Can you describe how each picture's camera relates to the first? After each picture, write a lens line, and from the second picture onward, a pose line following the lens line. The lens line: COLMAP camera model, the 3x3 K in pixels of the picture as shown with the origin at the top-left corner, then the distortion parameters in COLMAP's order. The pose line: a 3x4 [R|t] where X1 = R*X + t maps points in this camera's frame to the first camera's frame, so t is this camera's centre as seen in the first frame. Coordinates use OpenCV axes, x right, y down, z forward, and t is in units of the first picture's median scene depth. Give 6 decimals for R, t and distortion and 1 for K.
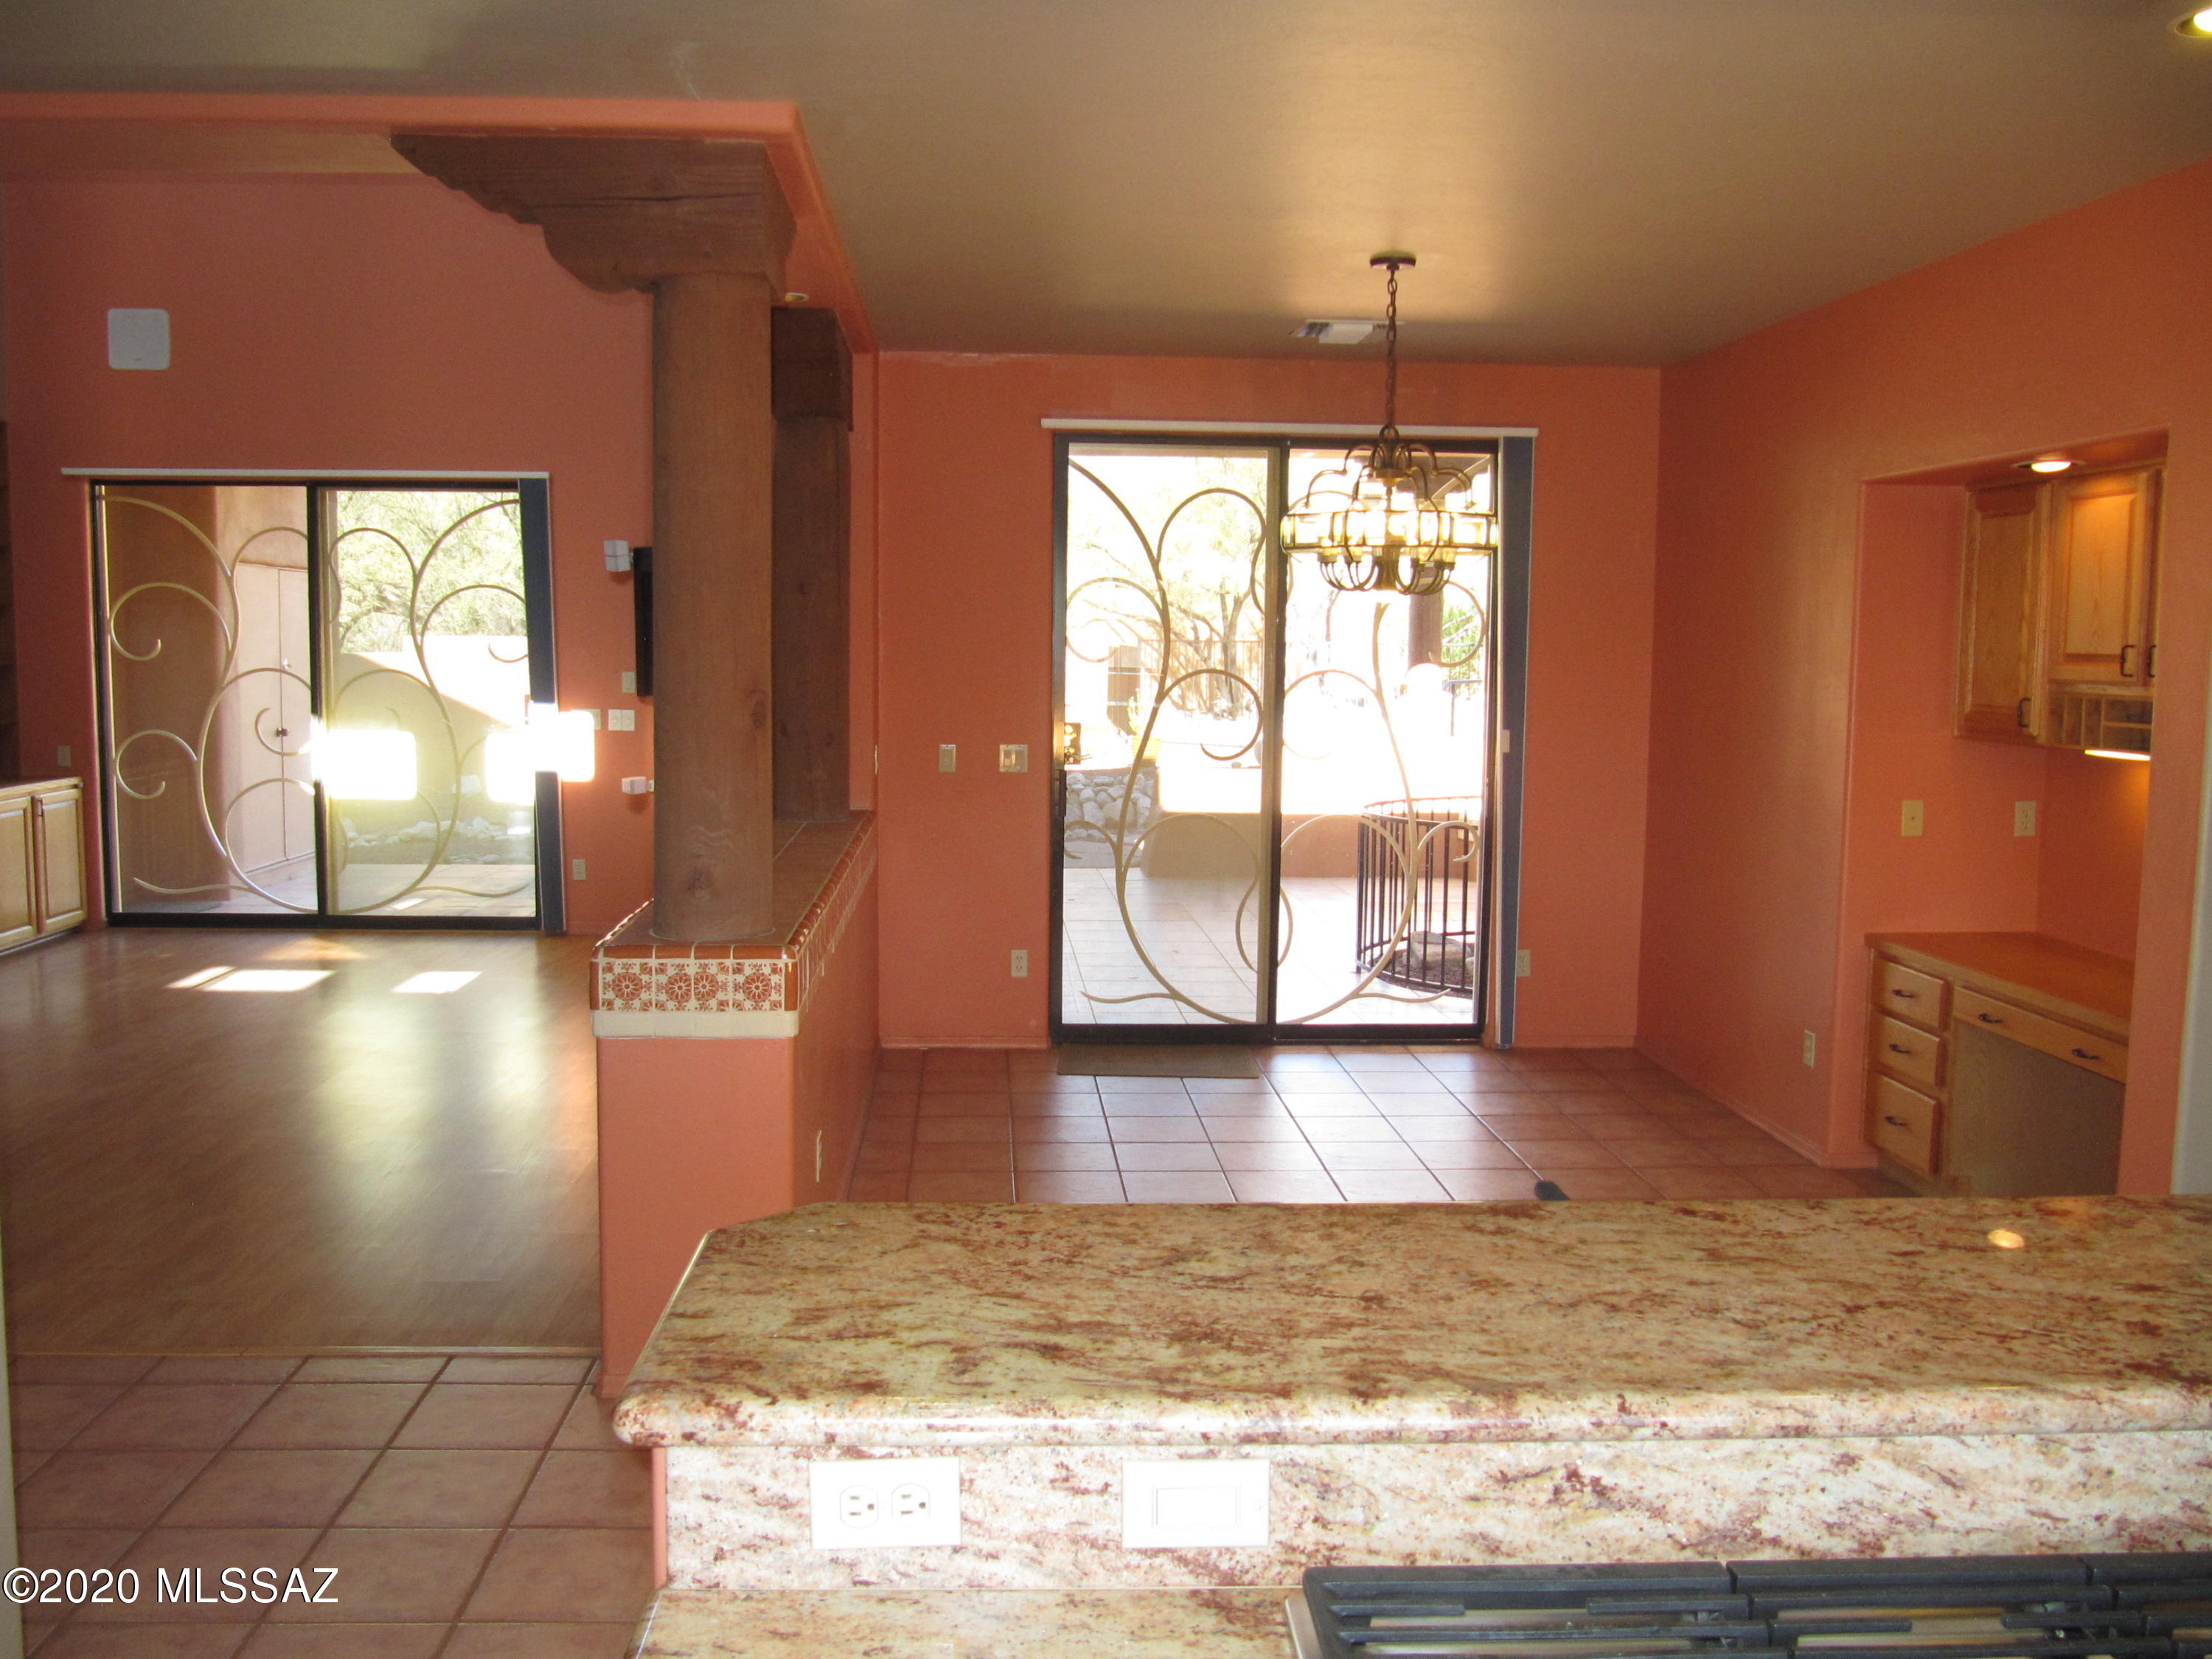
lens RADIAL K [[1832.1, 0, 1106.0], [0, 1832.1, 829.5], [0, 0, 1]] dist [-0.043146, 0.009005]
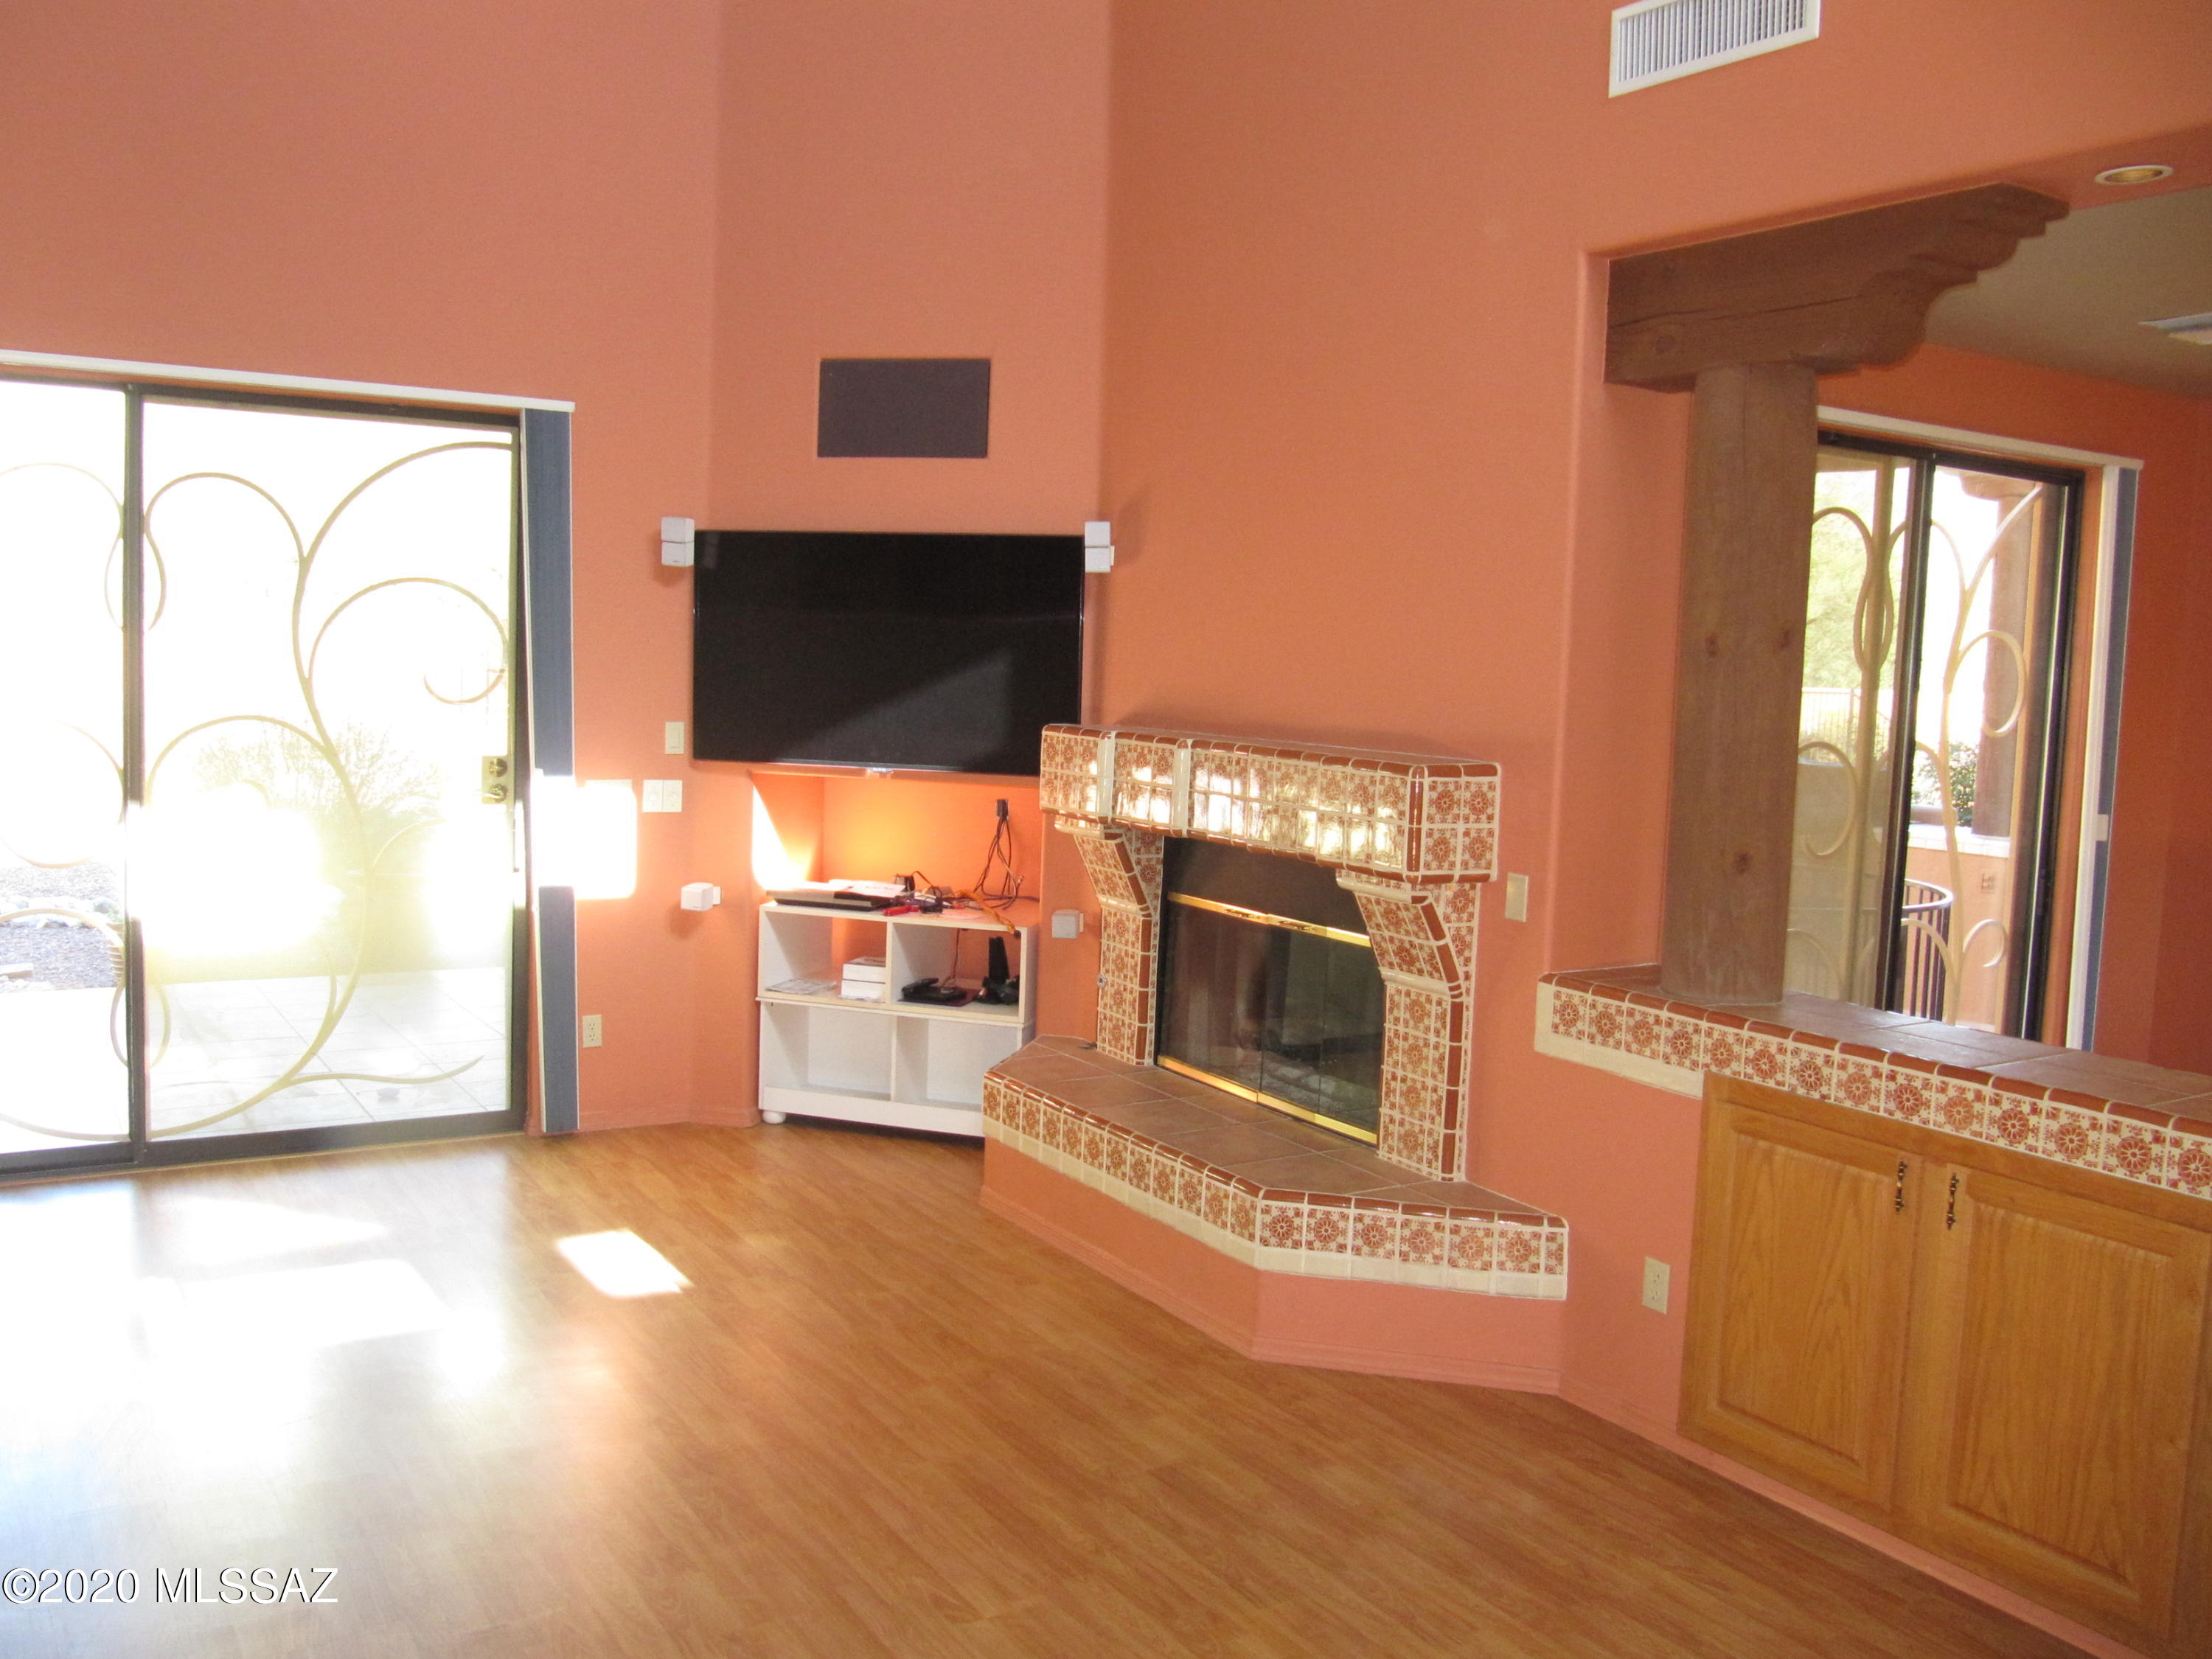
lens RADIAL K [[1885.7, 0, 1106.0], [0, 1885.7, 829.5], [0, 0, 1]] dist [-0.002258, 0.003865]
pose [[0.873541, -0.031524, 0.485729, -0.457836], [0.029242, 0.999497, 0.012279, -0.052201], [-0.485872, 0.003478, 0.874023, 0.343516]]
